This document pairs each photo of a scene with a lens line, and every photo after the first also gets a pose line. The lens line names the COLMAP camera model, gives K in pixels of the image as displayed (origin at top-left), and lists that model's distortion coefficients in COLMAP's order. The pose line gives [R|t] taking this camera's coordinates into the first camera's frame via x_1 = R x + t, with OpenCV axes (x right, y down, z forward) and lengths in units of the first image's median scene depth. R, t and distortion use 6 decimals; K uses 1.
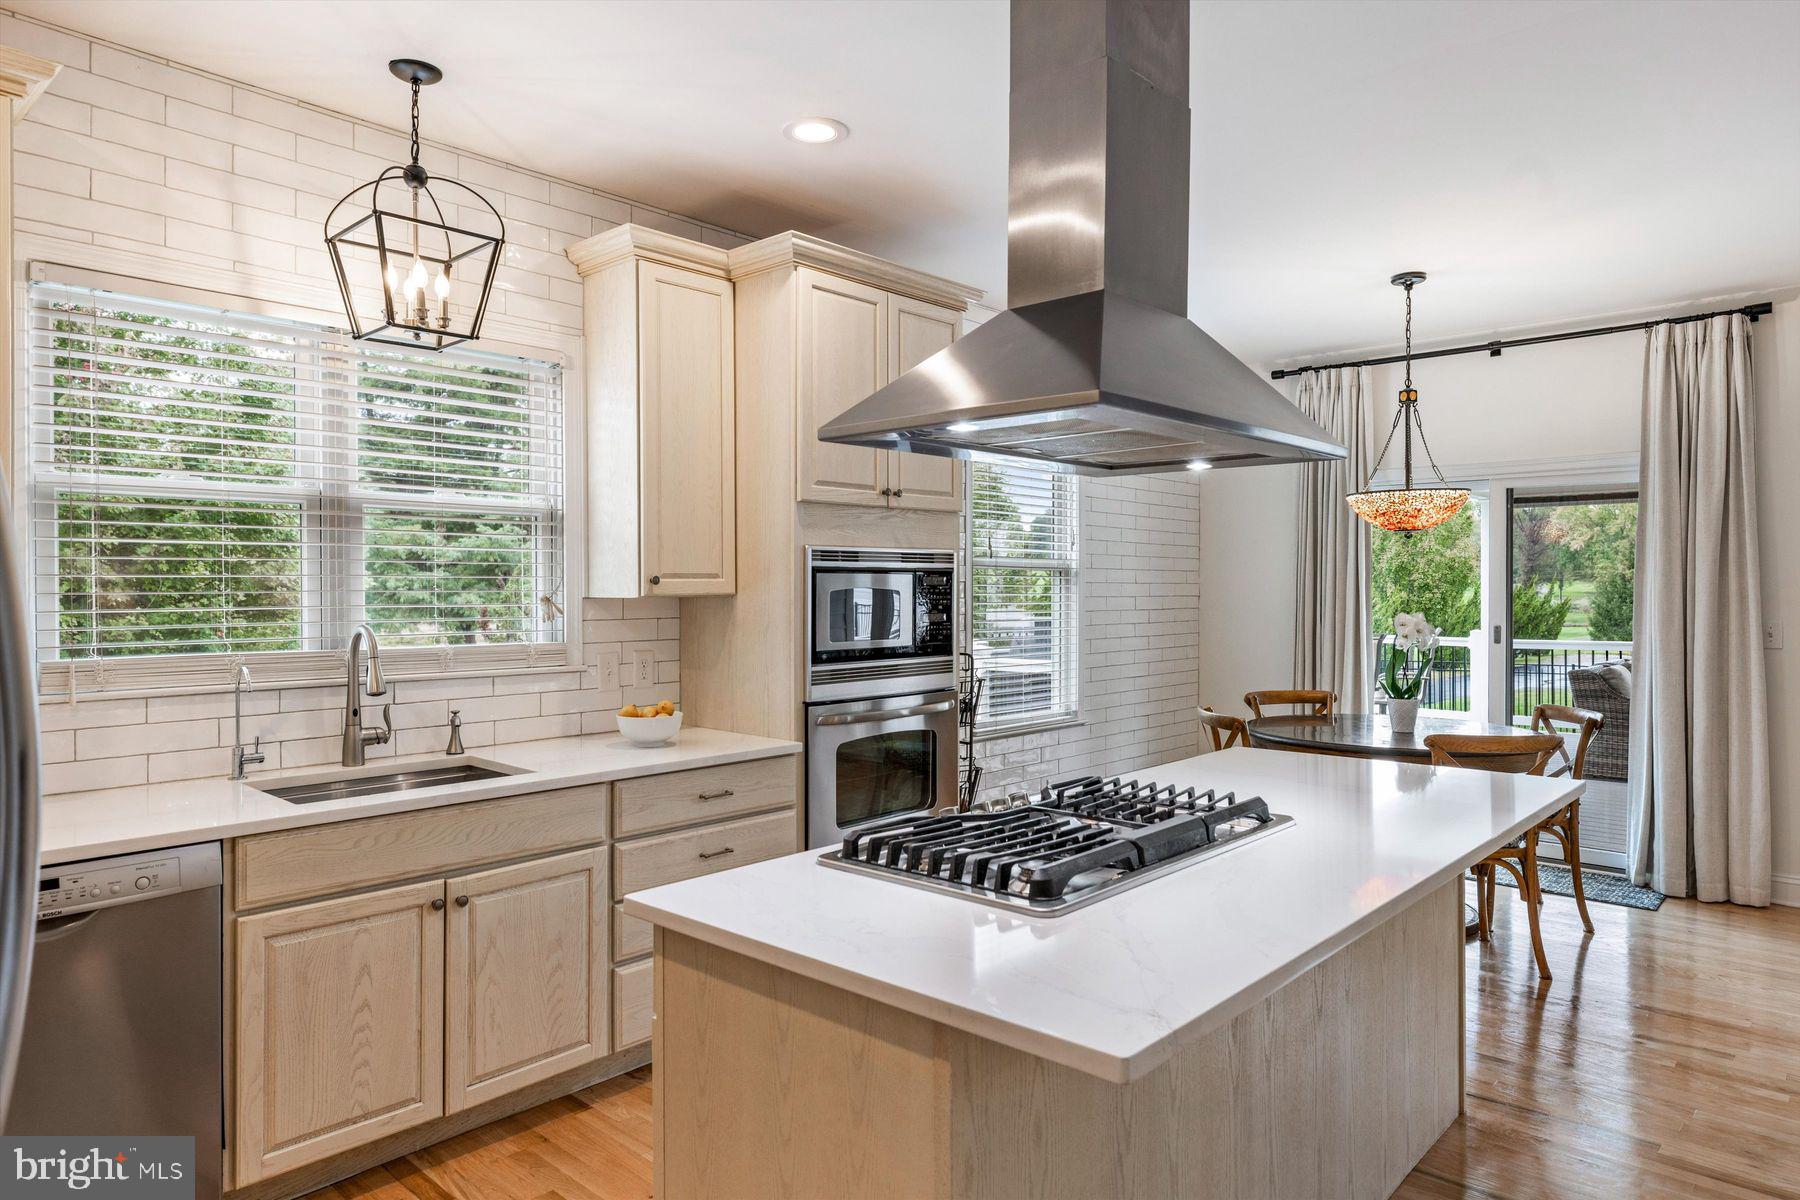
lens RADIAL K [[1120.0, 0, 898.2], [0, 1120.0, 590.0], [0, 0, 1]] dist [-0.001186, 0.000090]
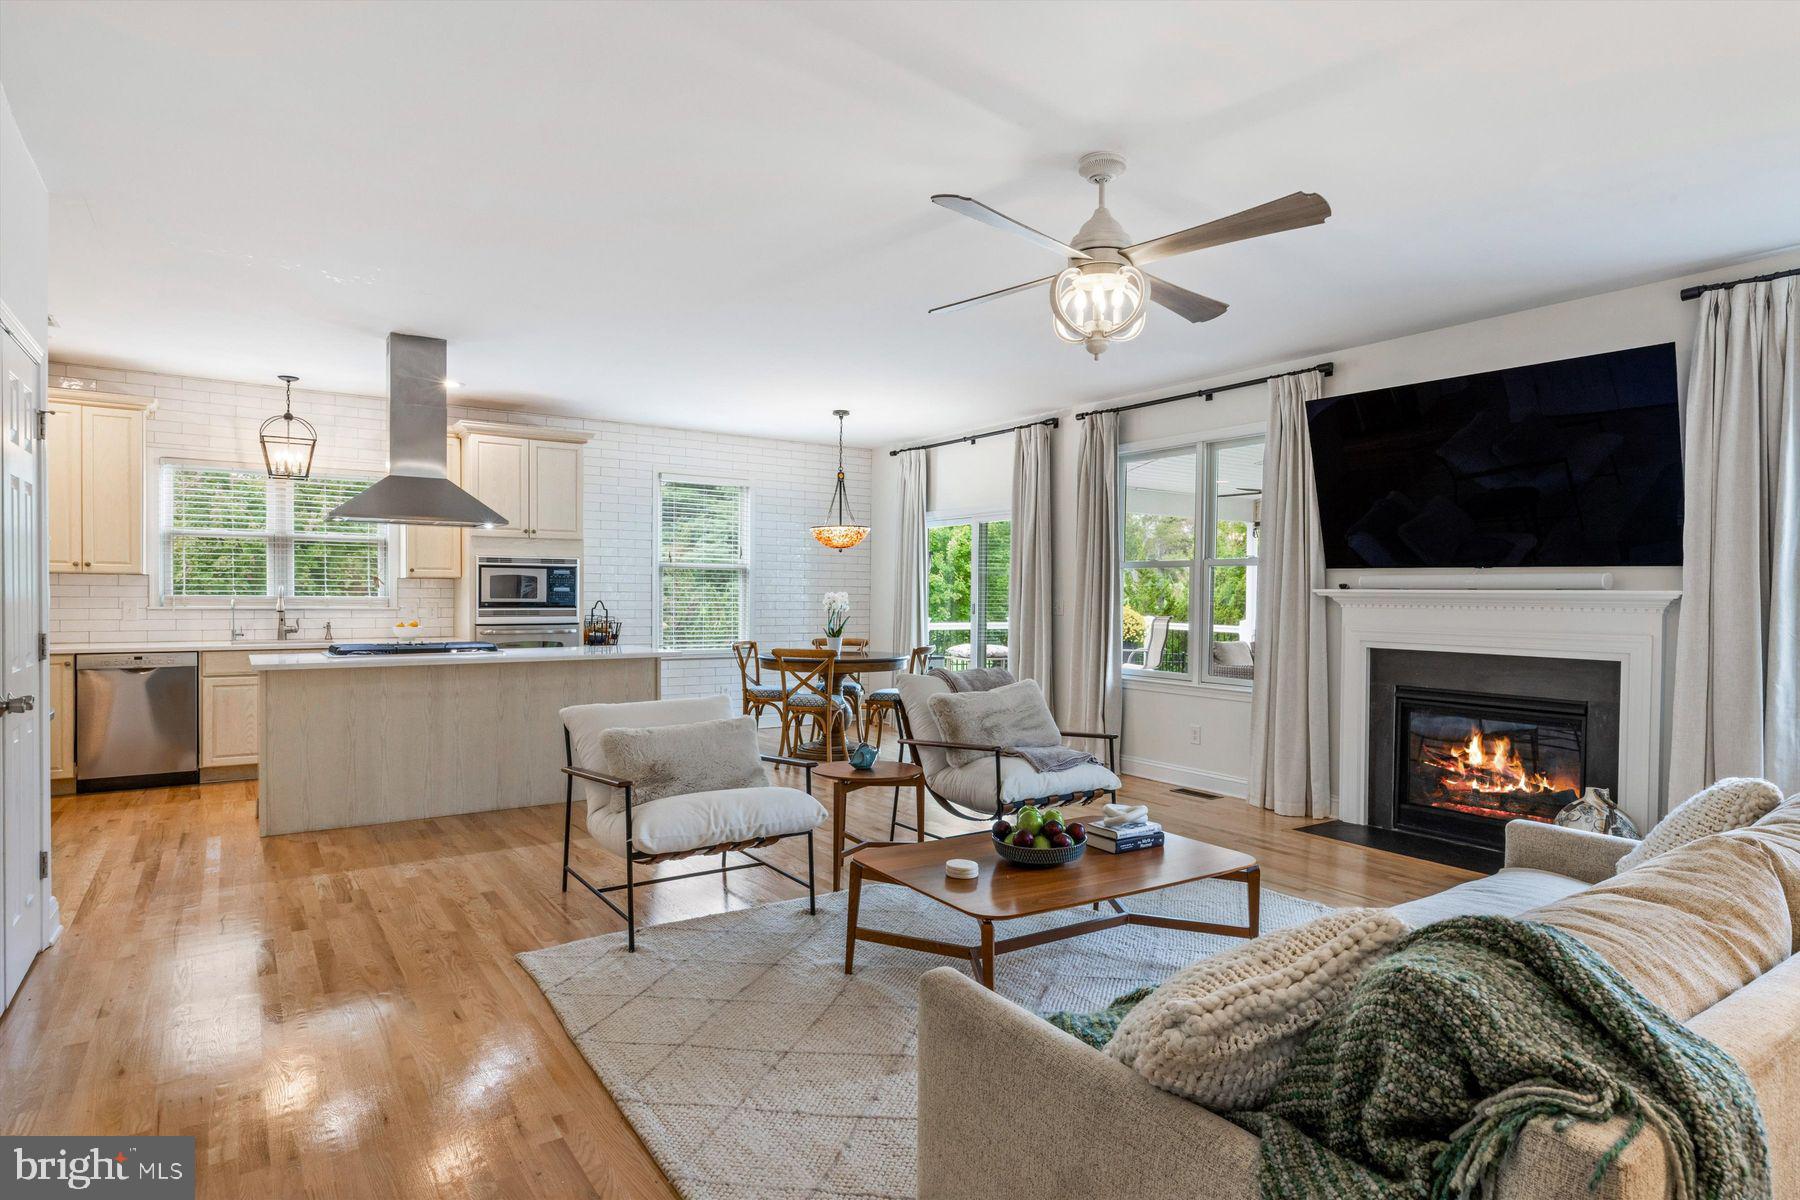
lens RADIAL K [[1004.8, 0, 903.3], [0, 1004.8, 605.2], [0, 0, 1]] dist [0.001871, 0.000407]
pose [[0.972676, 0.010599, -0.231924, 1.410059], [-0.009081, 0.999930, 0.007614, 0.043380], [0.231988, -0.005299, 0.972704, -0.903126]]
